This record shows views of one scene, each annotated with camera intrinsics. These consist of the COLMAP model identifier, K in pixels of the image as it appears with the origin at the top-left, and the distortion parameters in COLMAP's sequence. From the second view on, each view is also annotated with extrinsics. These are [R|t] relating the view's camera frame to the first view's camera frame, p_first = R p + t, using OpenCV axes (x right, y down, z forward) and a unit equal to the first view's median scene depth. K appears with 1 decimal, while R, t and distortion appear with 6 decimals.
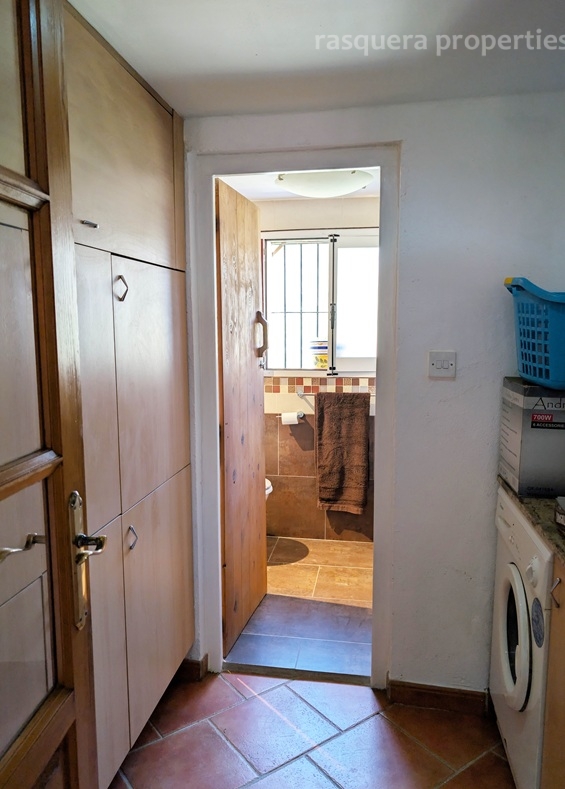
lens RADIAL K [[576.1, 0, 281.6], [0, 576.1, 393.9], [0, 0, 1]] dist [0.000061, 0.000017]
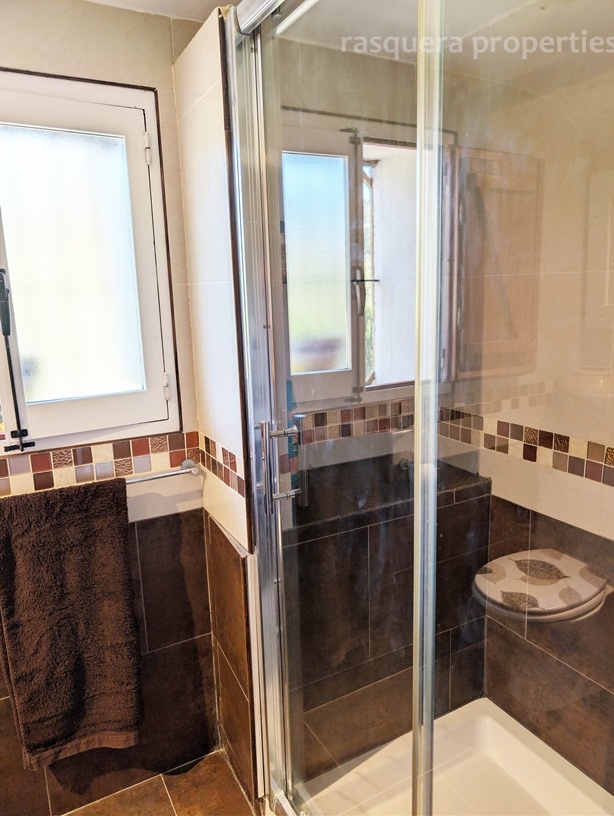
lens RADIAL K [[582.0, 0, 307.3], [0, 582.0, 408.3], [0, 0, 1]] dist [-0.000787, -0.003169]
pose [[0.786461, -0.134431, 0.602832, 0.004931], [0.097916, 0.990820, 0.093209, -0.079120], [-0.609829, -0.014278, 0.792405, 0.560414]]
